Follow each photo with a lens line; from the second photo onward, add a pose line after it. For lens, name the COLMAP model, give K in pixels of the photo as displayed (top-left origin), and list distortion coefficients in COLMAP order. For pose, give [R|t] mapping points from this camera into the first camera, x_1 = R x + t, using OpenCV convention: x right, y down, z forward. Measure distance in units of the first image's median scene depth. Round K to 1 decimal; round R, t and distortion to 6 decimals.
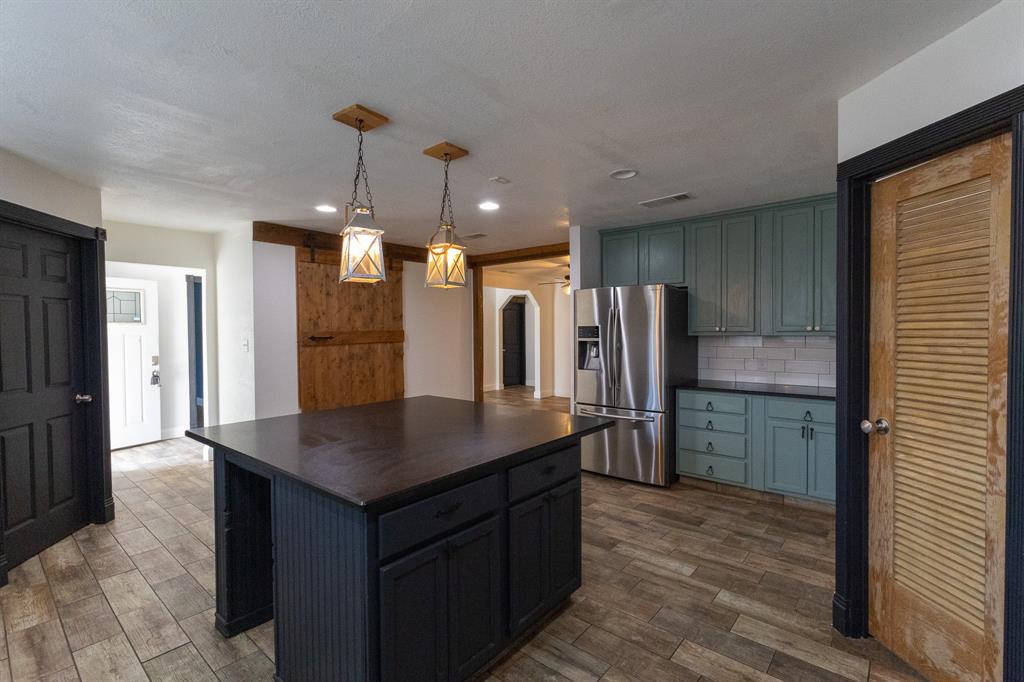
lens RADIAL K [[474.4, 0, 512.0], [0, 474.4, 341.0], [0, 0, 1]] dist [0.003959, 0.000163]
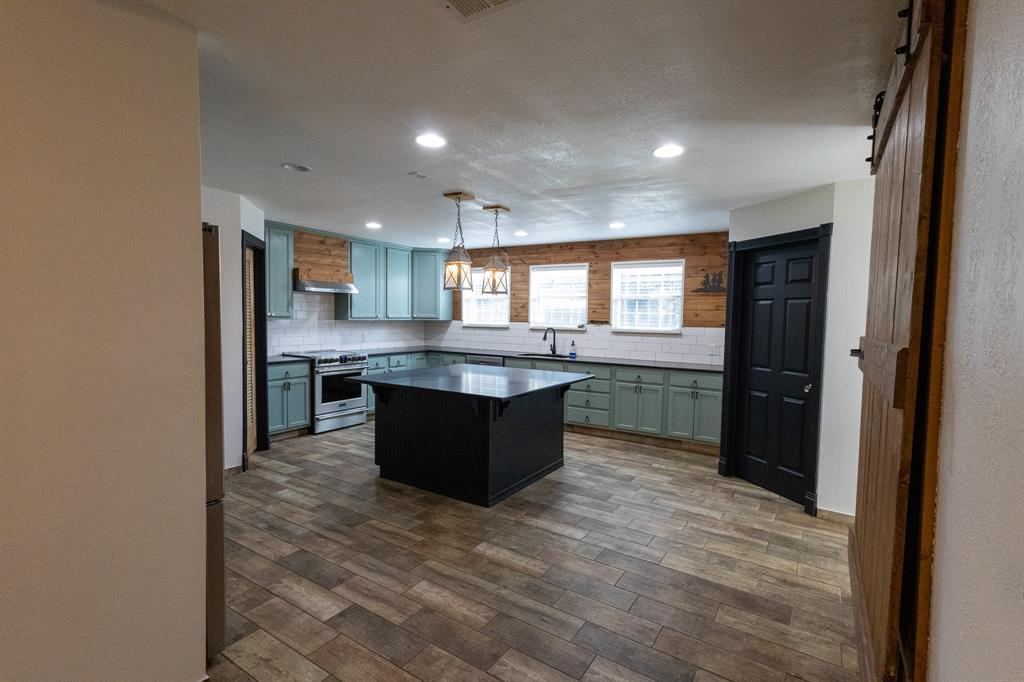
lens RADIAL K [[474.4, 0, 512.0], [0, 474.4, 341.0], [0, 0, 1]] dist [0.003959, 0.000163]
pose [[-0.990330, -0.004044, -0.138674, -0.104309], [-0.014950, 0.996865, 0.077692, -0.077264], [0.137925, 0.079014, -0.987286, 2.542824]]
